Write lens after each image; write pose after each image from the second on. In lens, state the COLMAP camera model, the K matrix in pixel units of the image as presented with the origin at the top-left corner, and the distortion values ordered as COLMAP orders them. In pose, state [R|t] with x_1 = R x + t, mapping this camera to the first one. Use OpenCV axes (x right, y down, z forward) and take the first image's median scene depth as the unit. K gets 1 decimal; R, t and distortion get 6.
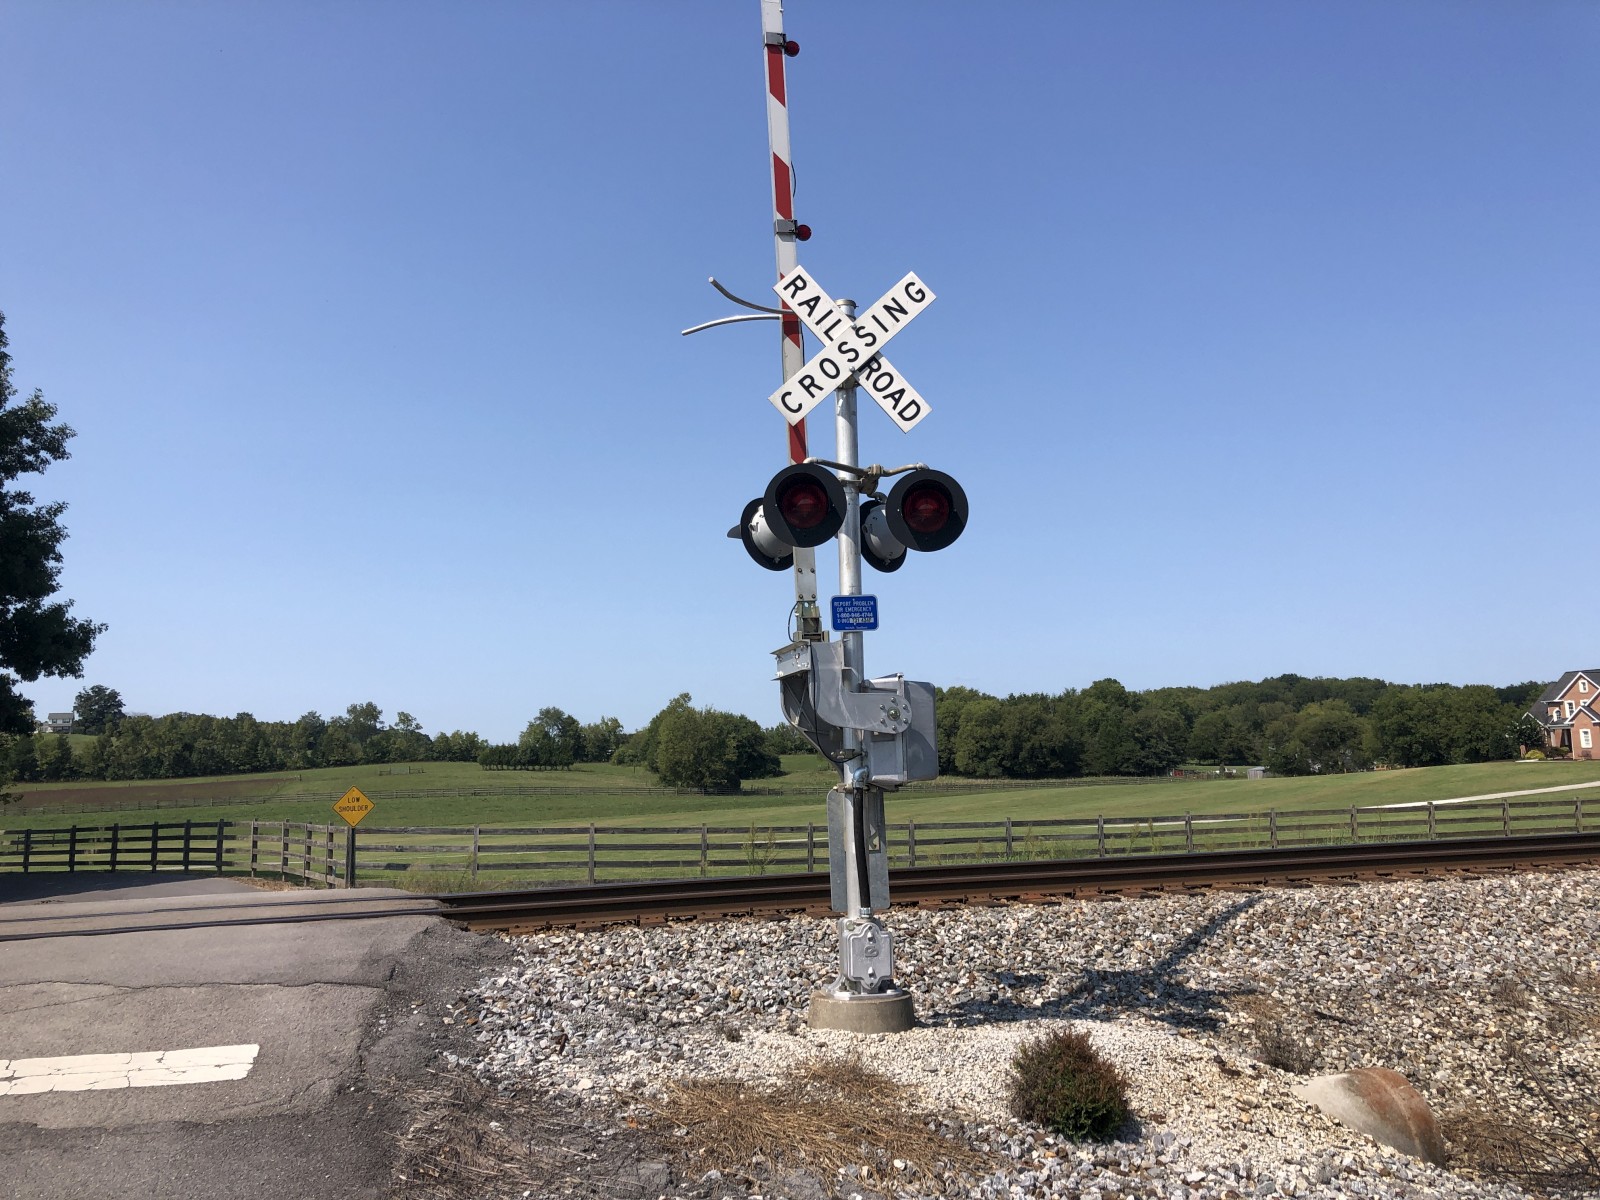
lens RADIAL K [[1298.9, 0, 785.8], [0, 1298.9, 561.6], [0, 0, 1]] dist [0.041610, -0.054667]
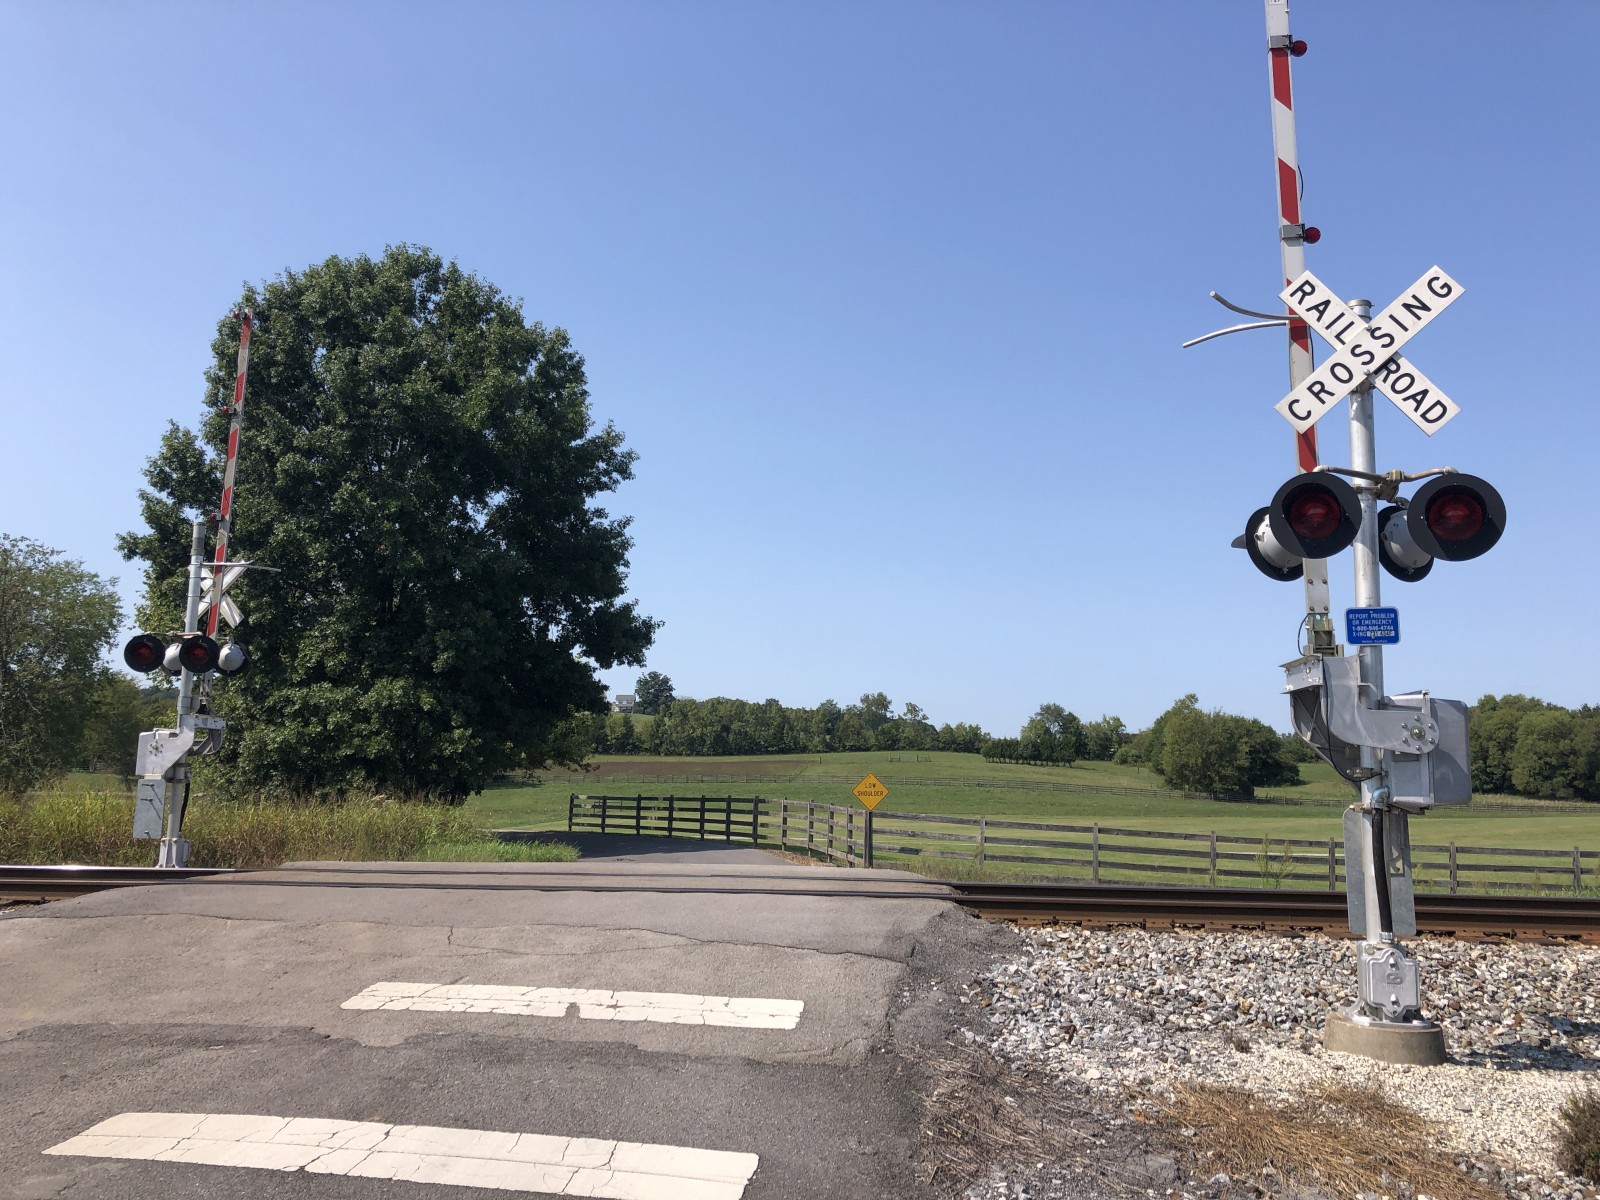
lens RADIAL K [[1298.9, 0, 804.0], [0, 1298.9, 568.2], [0, 0, 1]] dist [0.041610, -0.054667]
pose [[0.933648, -0.007779, -0.358108, 0.007089], [0.010964, 0.999916, 0.006864, -0.014139], [0.358024, -0.010335, 0.933655, -0.050783]]
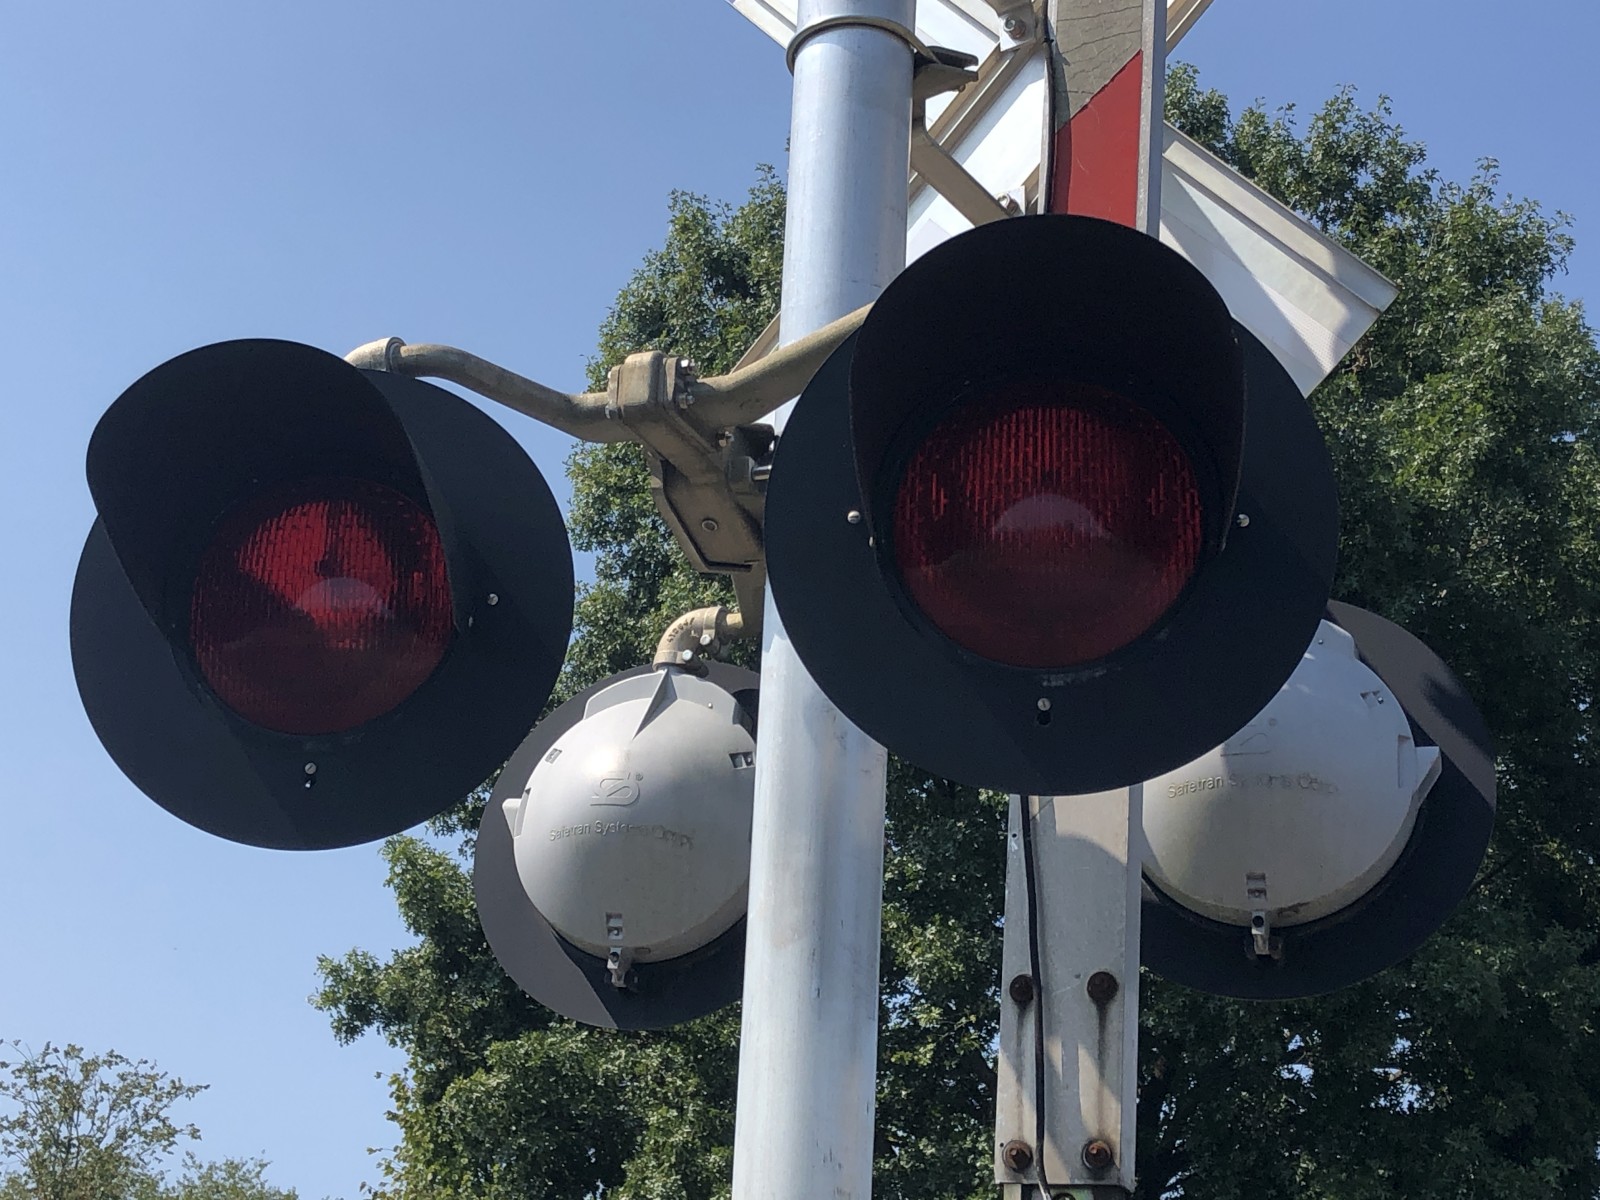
lens RADIAL K [[2702.7, 0, 791.7], [0, 2702.7, 524.3], [0, 0, 1]] dist [0.044290, 0.000000]
pose [[0.768300, -0.182661, -0.613474, -0.910552], [0.025481, 0.966386, -0.255829, 0.117981], [0.639583, 0.180921, 0.747129, 0.790967]]
